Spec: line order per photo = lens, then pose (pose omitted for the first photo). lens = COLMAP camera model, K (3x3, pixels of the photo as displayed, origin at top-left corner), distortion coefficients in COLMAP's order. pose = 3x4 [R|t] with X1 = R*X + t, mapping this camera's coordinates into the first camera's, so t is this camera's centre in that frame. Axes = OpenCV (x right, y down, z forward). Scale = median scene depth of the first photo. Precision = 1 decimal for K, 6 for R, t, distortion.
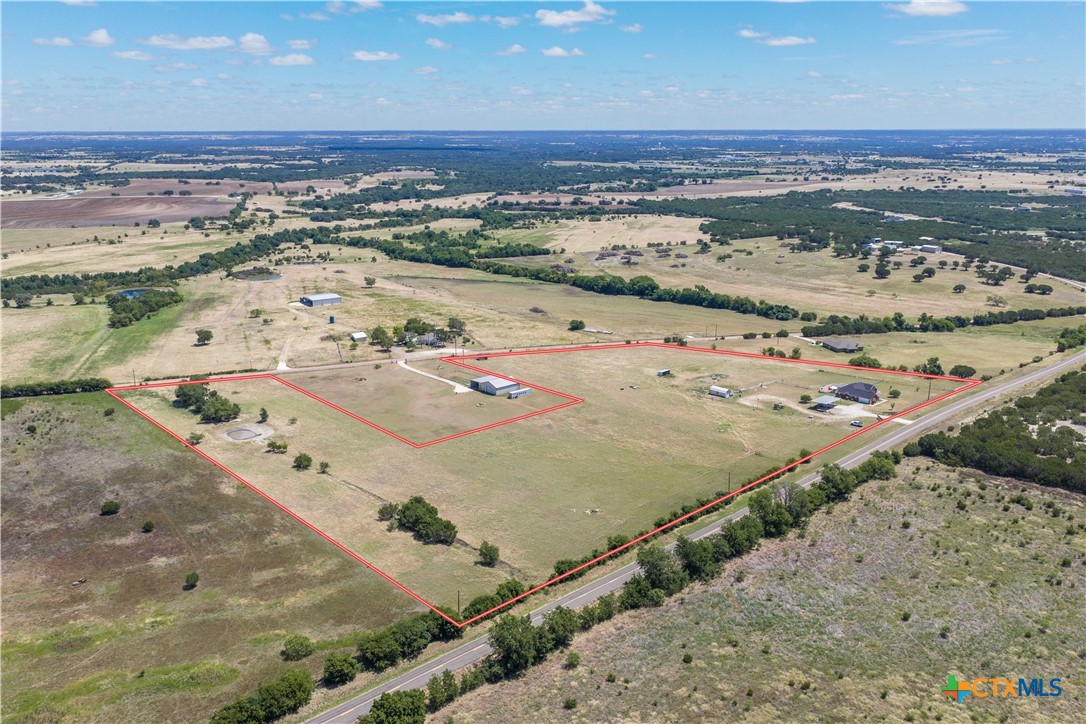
lens RADIAL K [[918.1, 0, 548.7], [0, 918.1, 361.1], [0, 0, 1]] dist [0.011294, -0.016308]
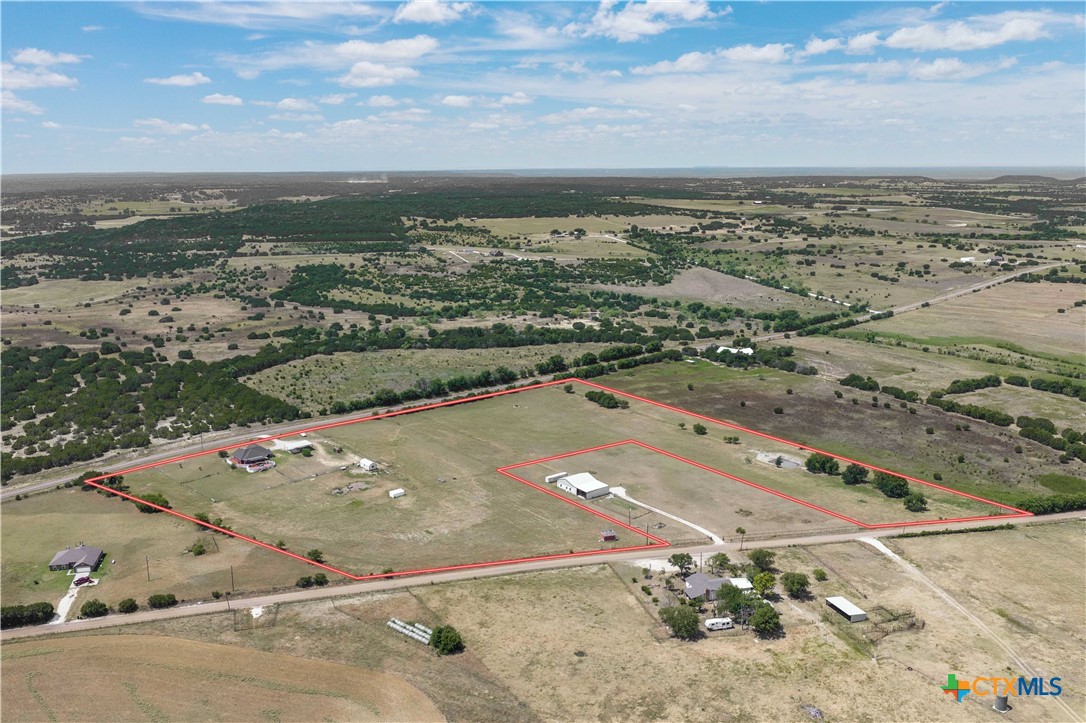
lens RADIAL K [[918.1, 0, 548.7], [0, 918.1, 360.6], [0, 0, 1]] dist [0.011294, -0.016308]
pose [[-0.999349, -0.003154, 0.035942, -0.062161], [0.013062, 0.896976, 0.441887, -0.565470], [-0.033633, 0.442069, -0.896351, 1.977258]]
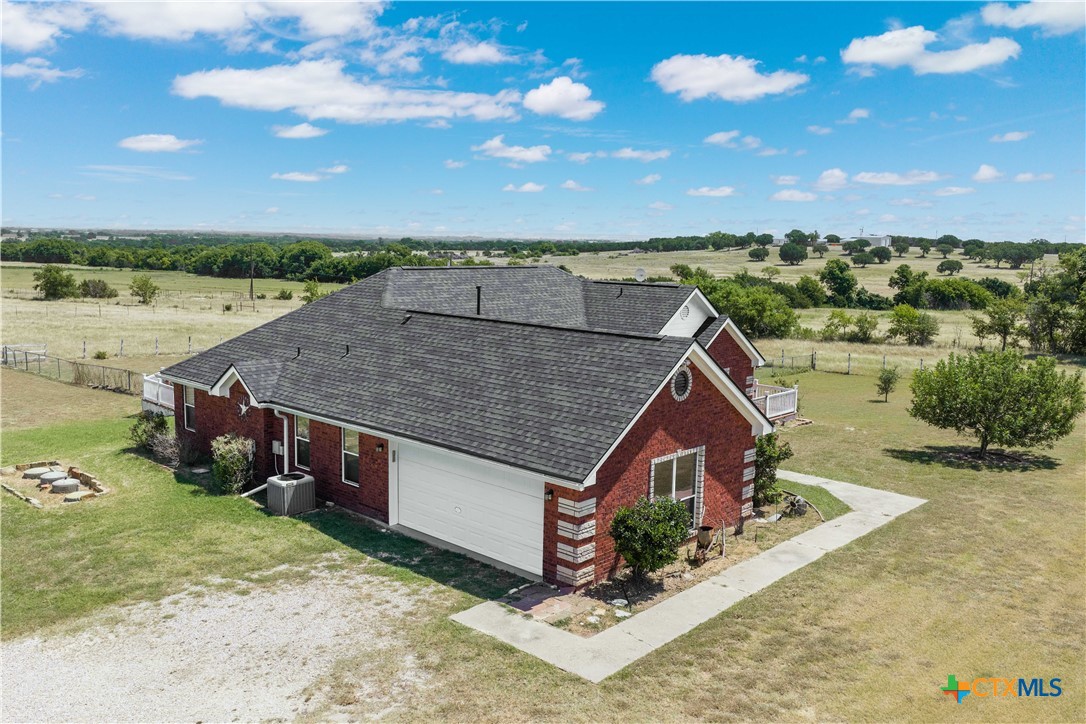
lens RADIAL K [[918.1, 0, 548.7], [0, 918.1, 361.1], [0, 0, 1]] dist [0.011294, -0.016308]
pose [[0.995799, 0.013314, 0.090588, 0.330703], [-0.003091, 0.993695, -0.112071, 0.039444], [-0.091509, 0.111320, 0.989563, 0.930878]]
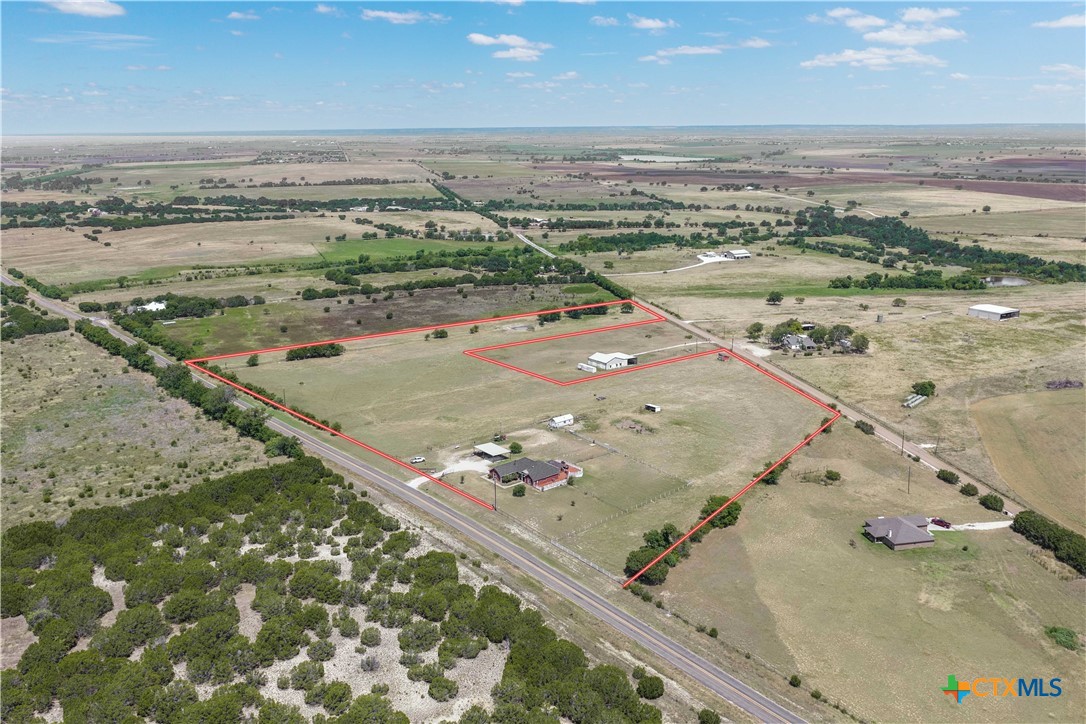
lens RADIAL K [[918.1, 0, 548.7], [0, 918.1, 361.1], [0, 0, 1]] dist [0.011294, -0.016308]
pose [[-0.062604, 0.250734, -0.966030, 1.055514], [-0.240246, 0.935681, 0.258426, -0.251338], [0.968691, 0.248263, 0.001660, 1.016147]]
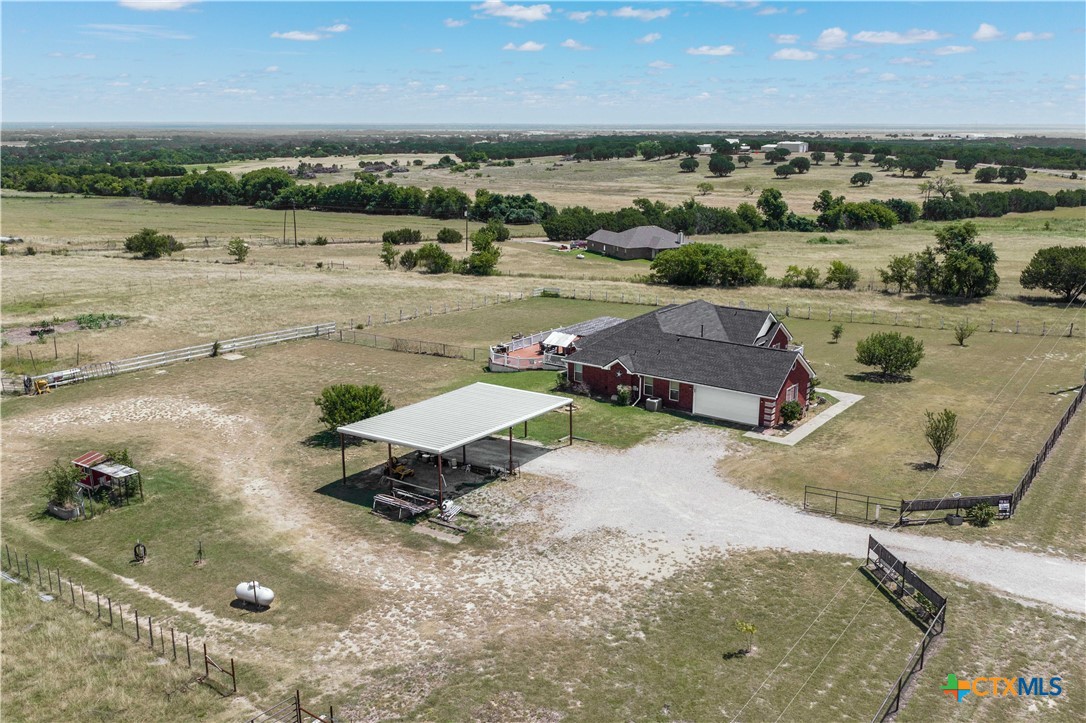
lens RADIAL K [[918.1, 0, 548.7], [0, 918.1, 360.6], [0, 0, 1]] dist [0.011294, -0.016308]
pose [[0.983978, -0.039759, 0.173802, 0.288041], [0.040818, 0.999163, -0.002524, 0.034702], [-0.173556, 0.009578, 0.984777, 0.856166]]
